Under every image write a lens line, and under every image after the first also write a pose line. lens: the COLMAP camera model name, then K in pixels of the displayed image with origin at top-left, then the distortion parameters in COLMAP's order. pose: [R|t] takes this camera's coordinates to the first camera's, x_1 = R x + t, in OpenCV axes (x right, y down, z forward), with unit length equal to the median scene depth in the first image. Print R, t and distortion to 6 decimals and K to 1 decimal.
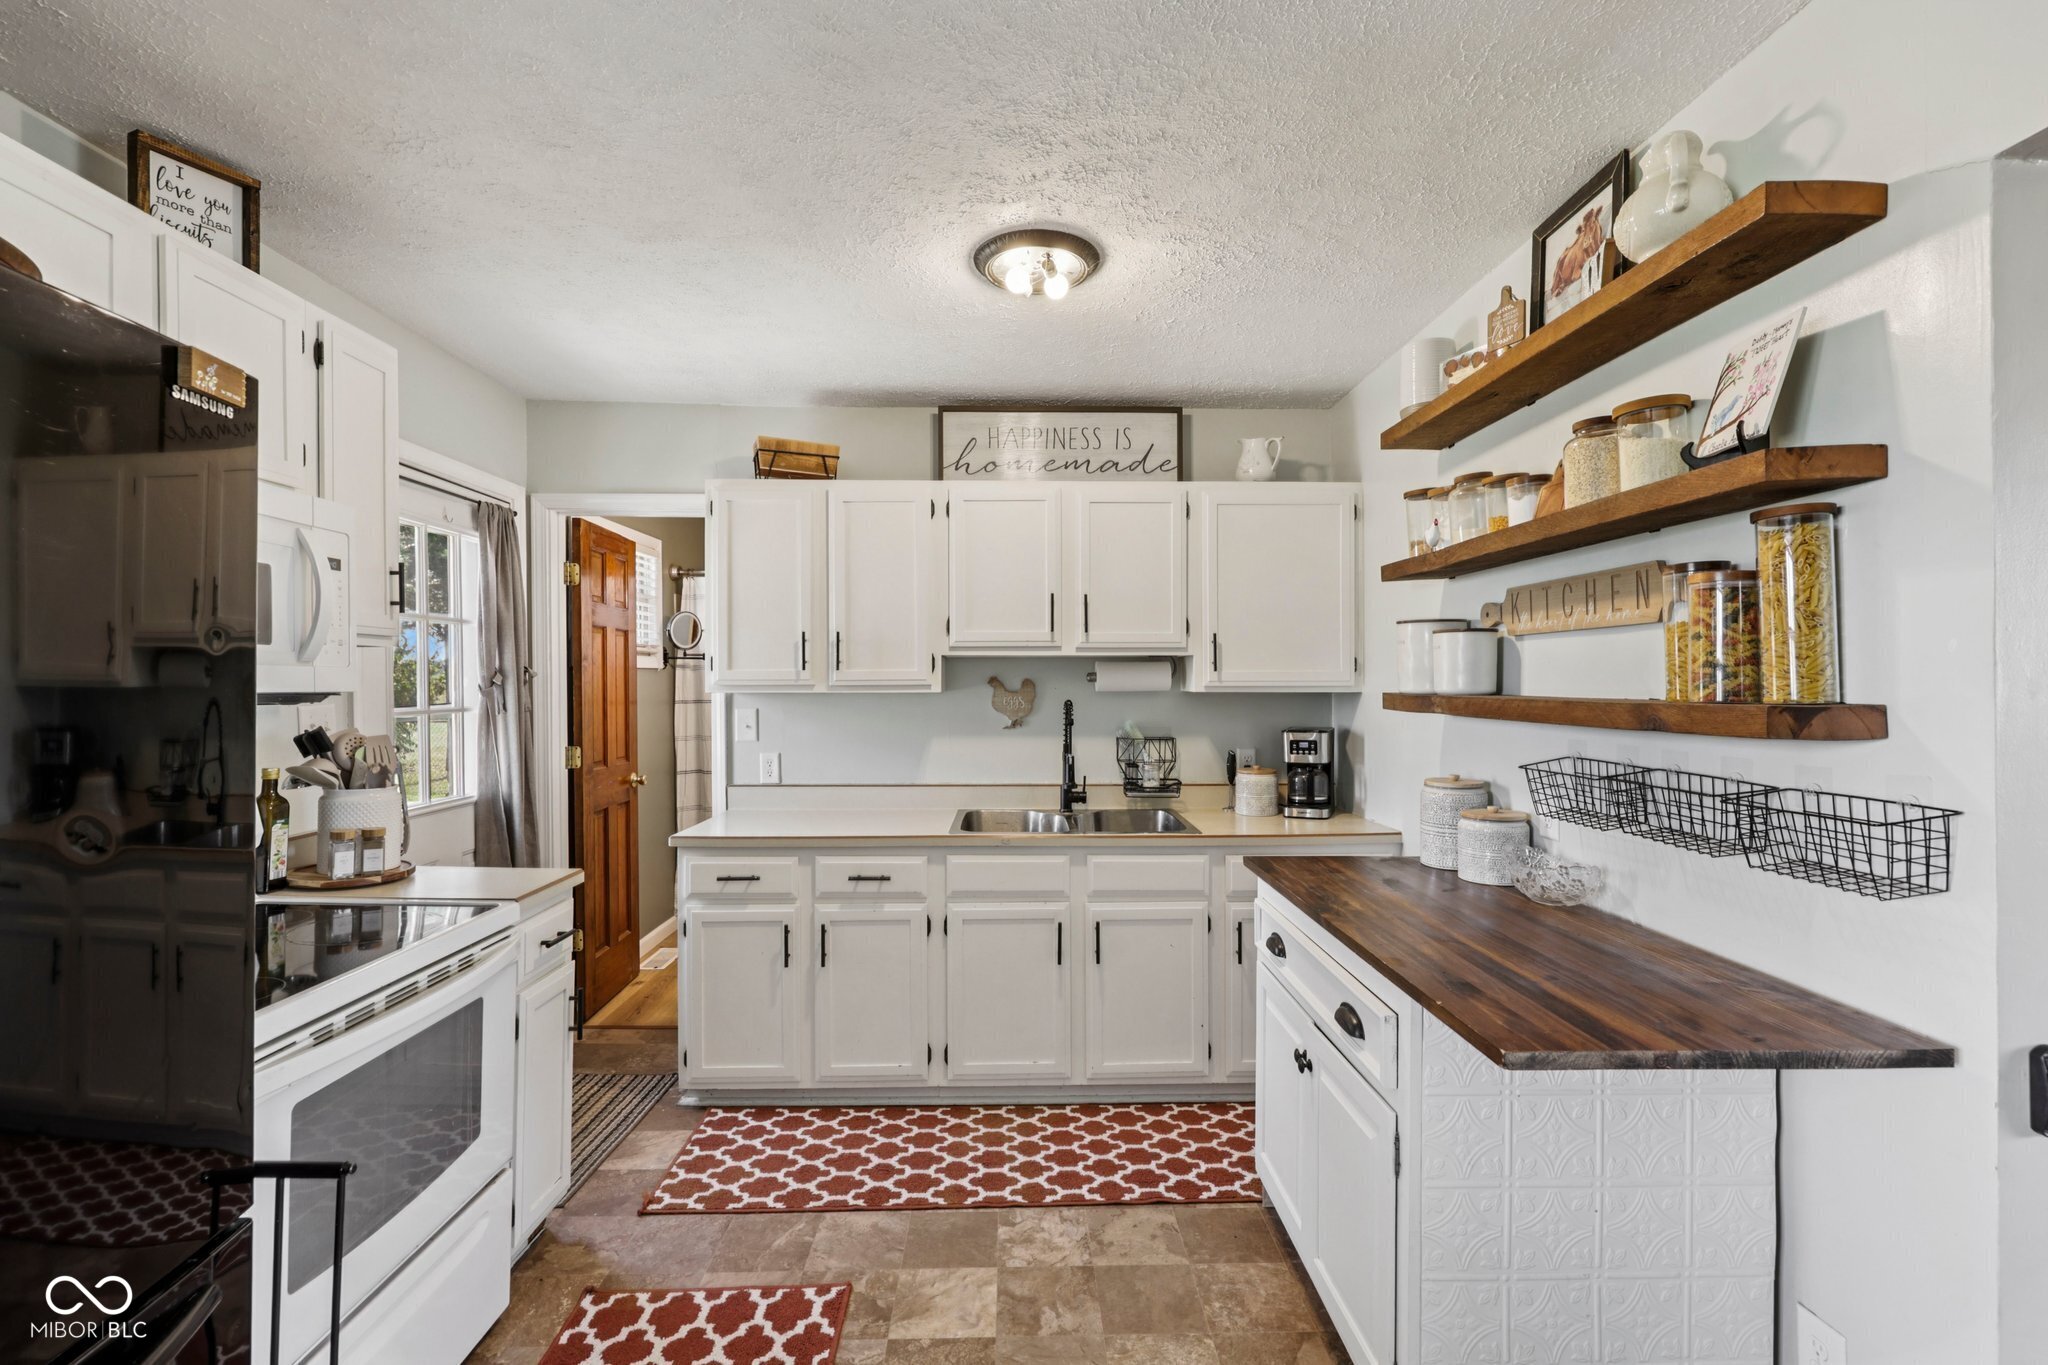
lens RADIAL K [[903.7, 0, 1024.0], [0, 903.7, 682.5], [0, 0, 1]] dist [-0.000443, 0.000305]
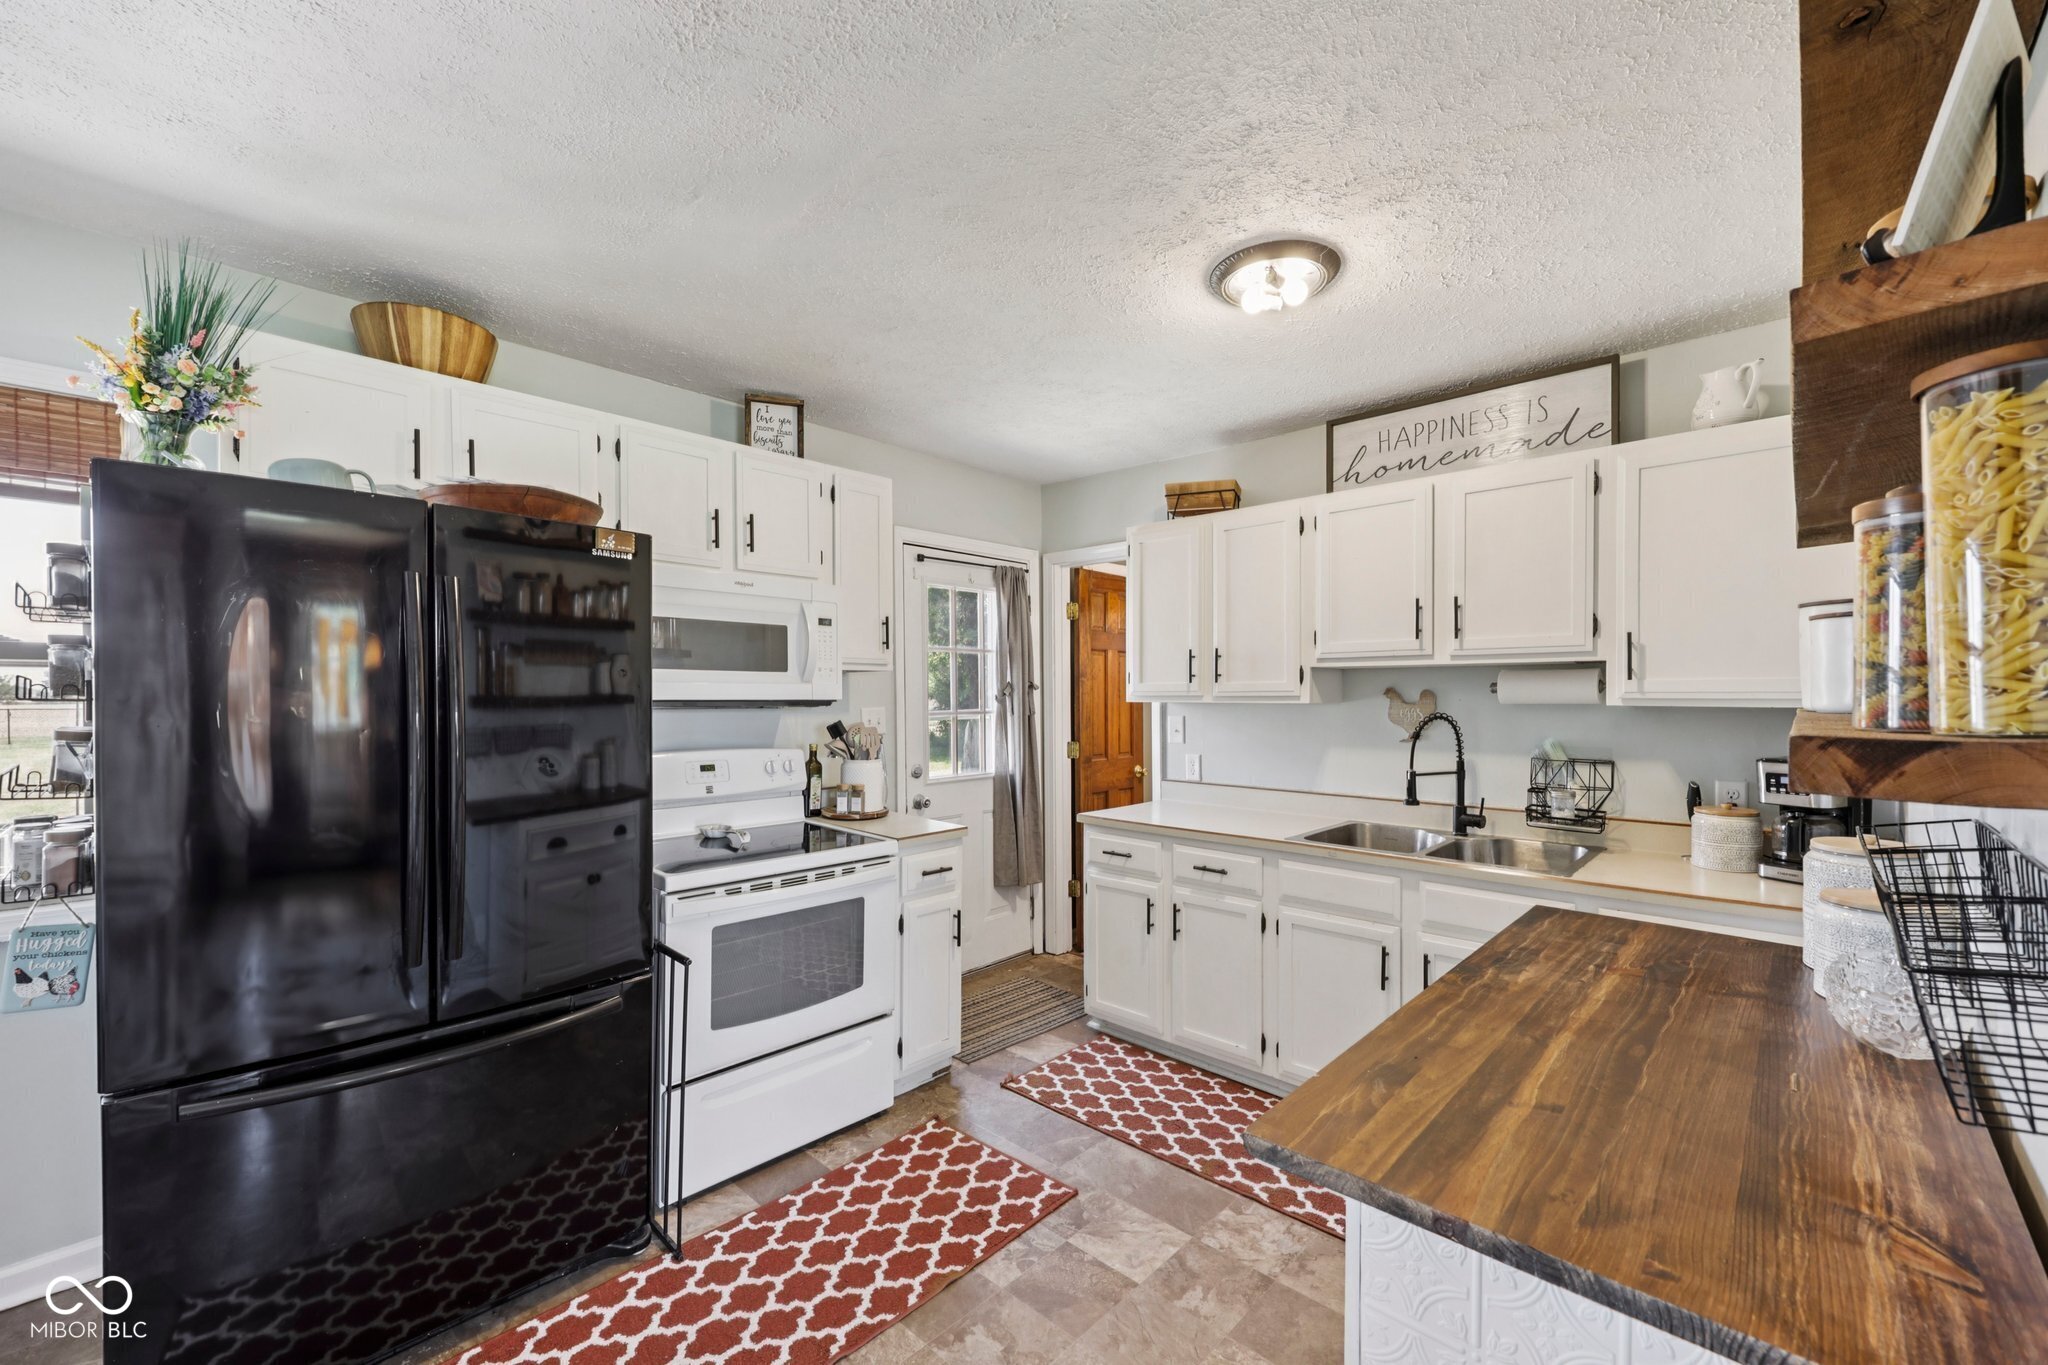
lens RADIAL K [[823.9, 0, 1041.6], [0, 823.9, 701.6], [0, 0, 1]] dist [-0.001624, 0.000251]
pose [[0.717942, 0.007641, -0.696061, 0.353494], [0.000370, 0.999935, 0.011359, -0.001728], [0.696103, -0.008413, 0.717893, 0.119010]]
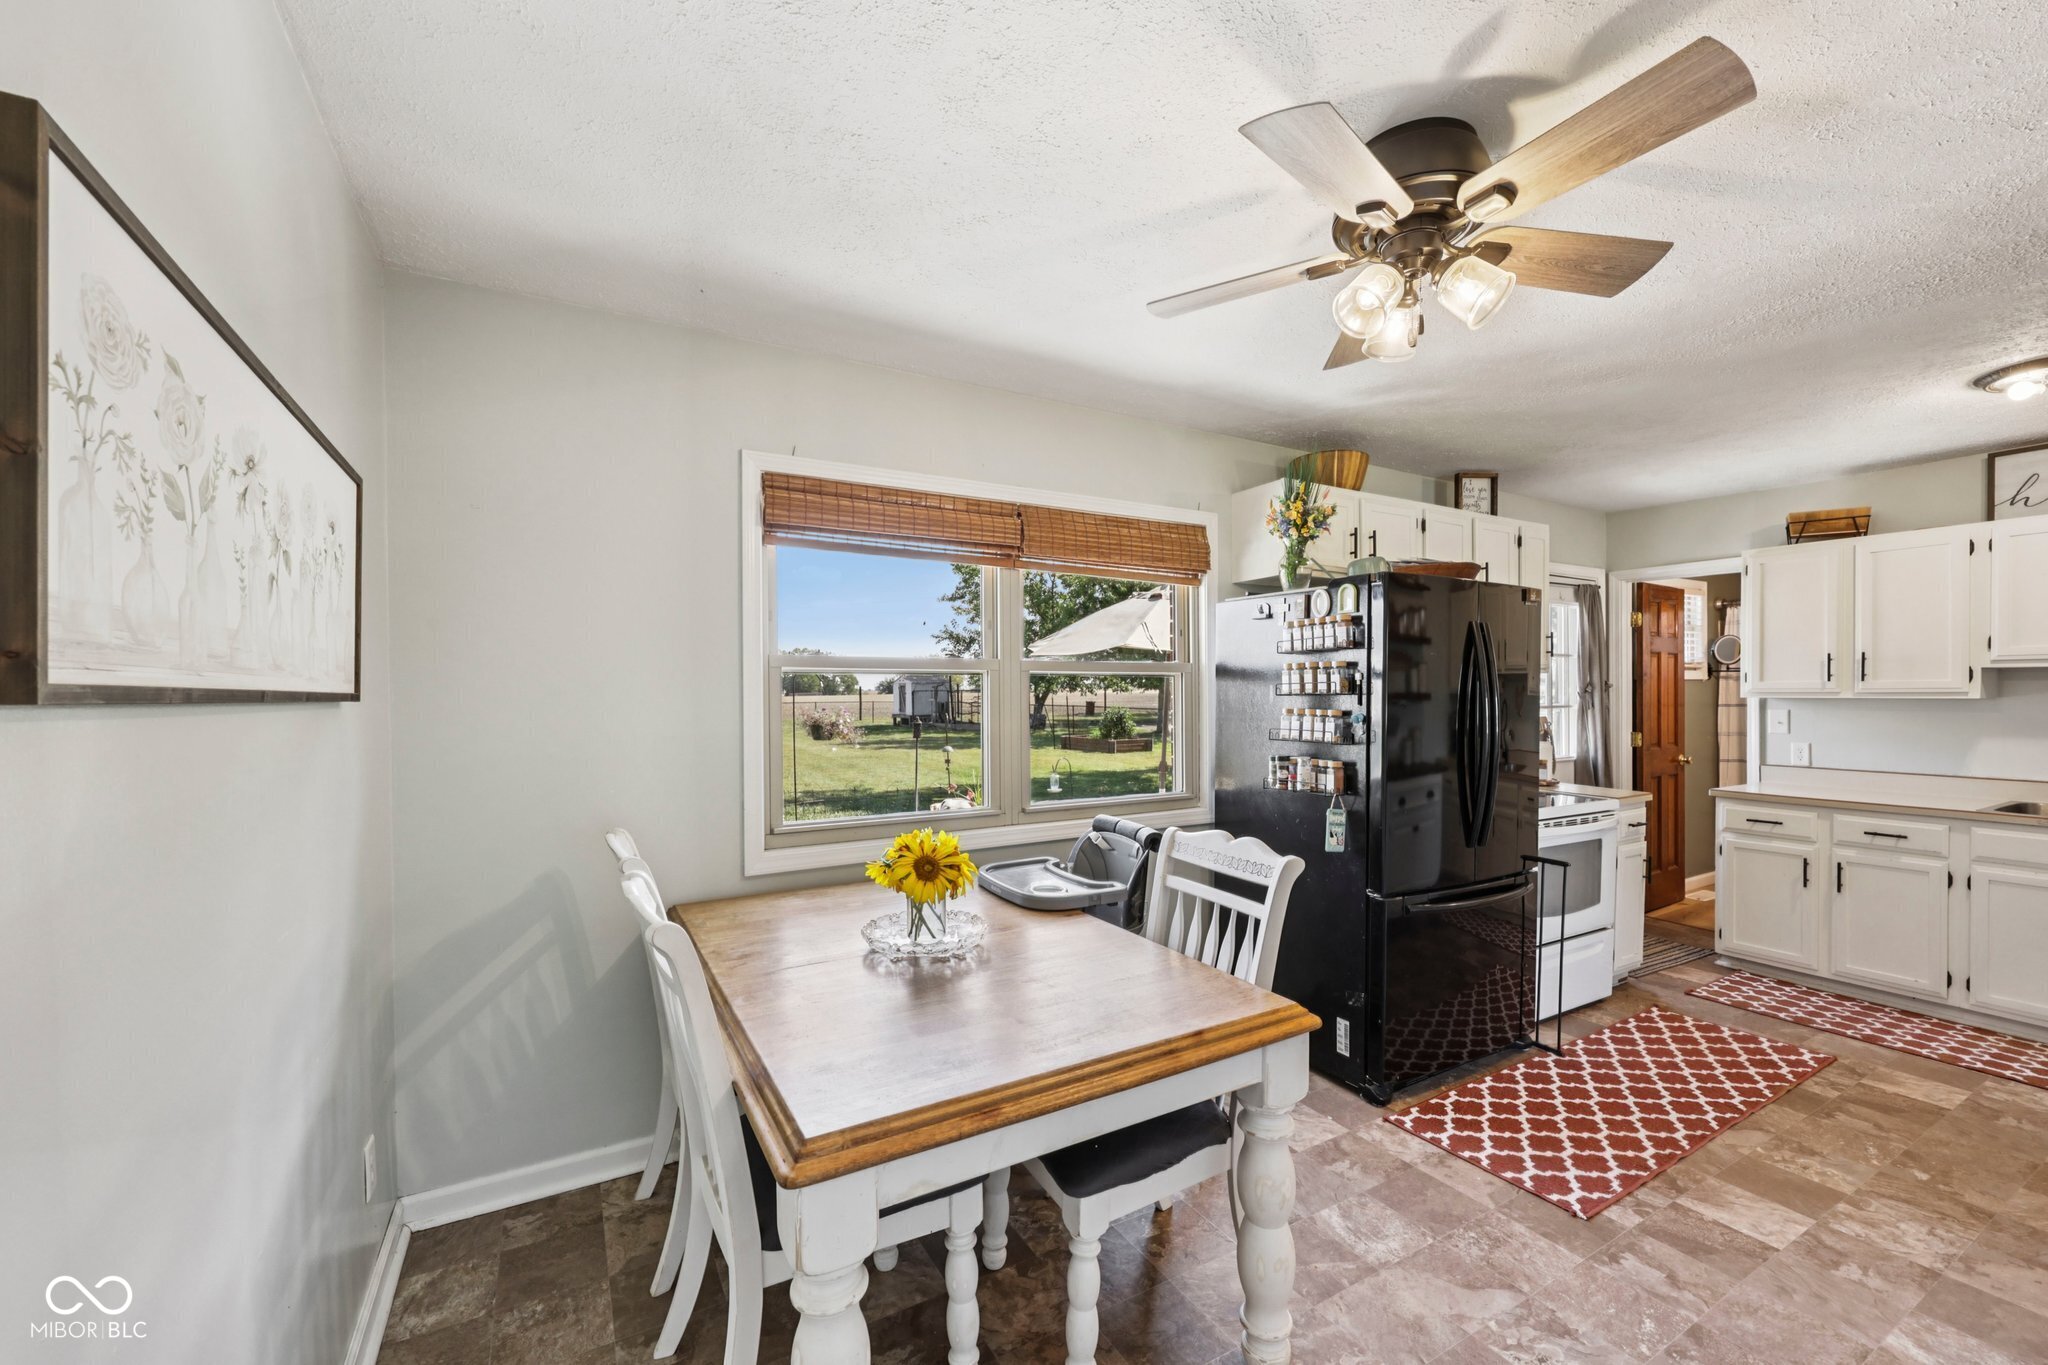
lens RADIAL K [[823.9, 0, 1041.6], [0, 823.9, 701.6], [0, 0, 1]] dist [-0.001624, 0.000251]
pose [[0.485750, 0.010863, -0.874030, 0.267671], [0.002306, 0.999903, 0.013709, -0.003031], [0.874095, -0.008675, 0.485678, -0.648299]]
